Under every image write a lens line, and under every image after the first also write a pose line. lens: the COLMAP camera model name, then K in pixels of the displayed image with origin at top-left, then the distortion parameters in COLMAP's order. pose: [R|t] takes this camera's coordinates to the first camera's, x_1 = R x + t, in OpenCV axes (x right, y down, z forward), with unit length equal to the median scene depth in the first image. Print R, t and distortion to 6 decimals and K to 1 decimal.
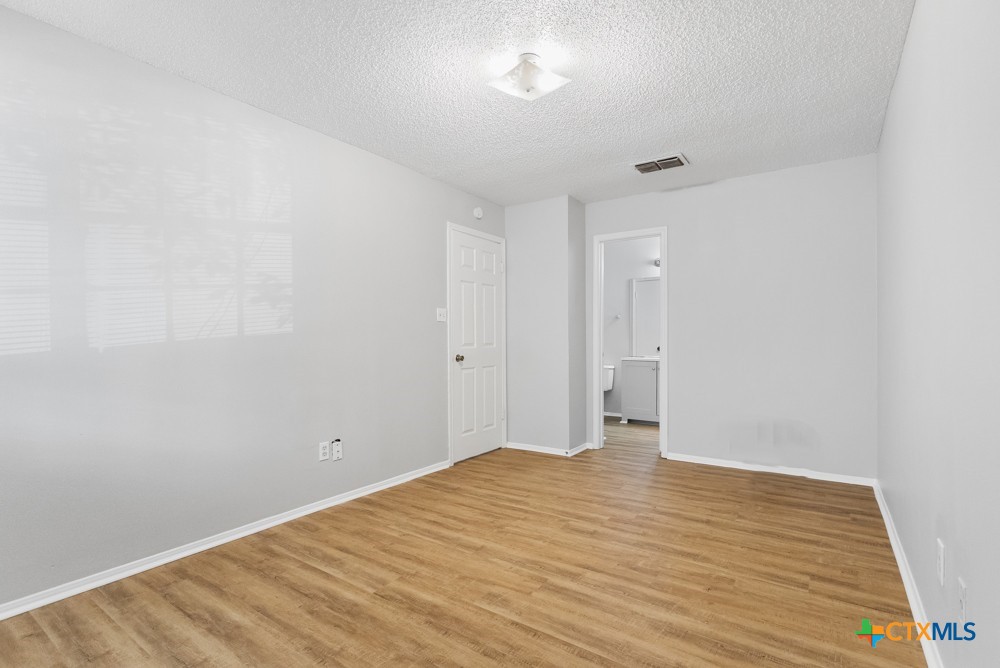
lens RADIAL K [[466.0, 0, 501.6], [0, 466.0, 336.9], [0, 0, 1]] dist [0.000755, 0.001692]
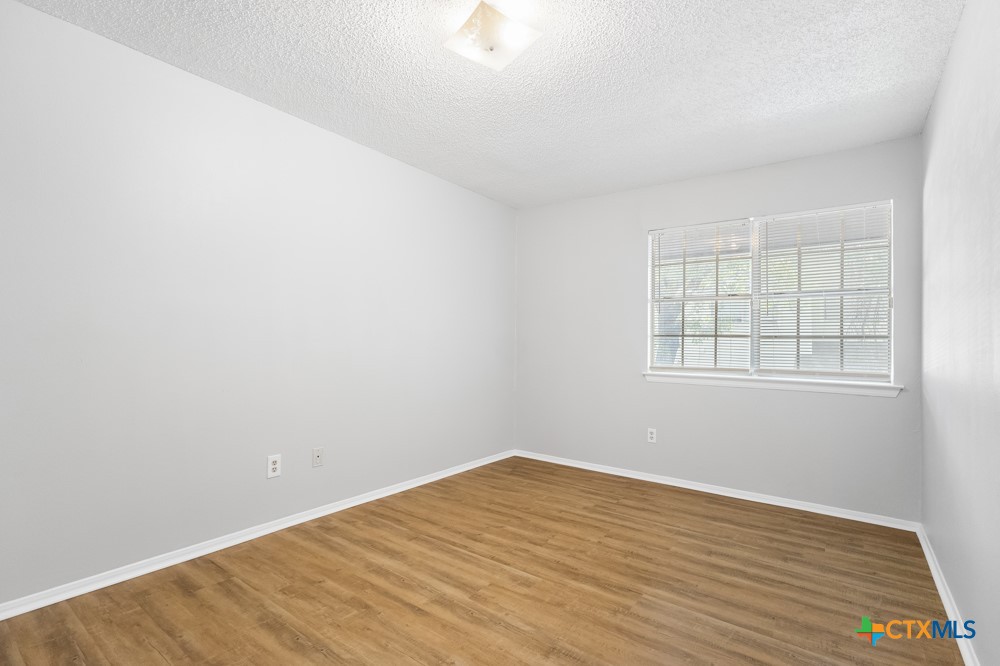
lens RADIAL K [[466.0, 0, 499.1], [0, 466.0, 336.6], [0, 0, 1]] dist [0.000755, 0.001692]
pose [[-0.999496, -0.008725, 0.030512, 0.014142], [-0.009216, 0.999830, -0.015990, 0.000820], [-0.030367, -0.016263, -0.999406, 2.042611]]
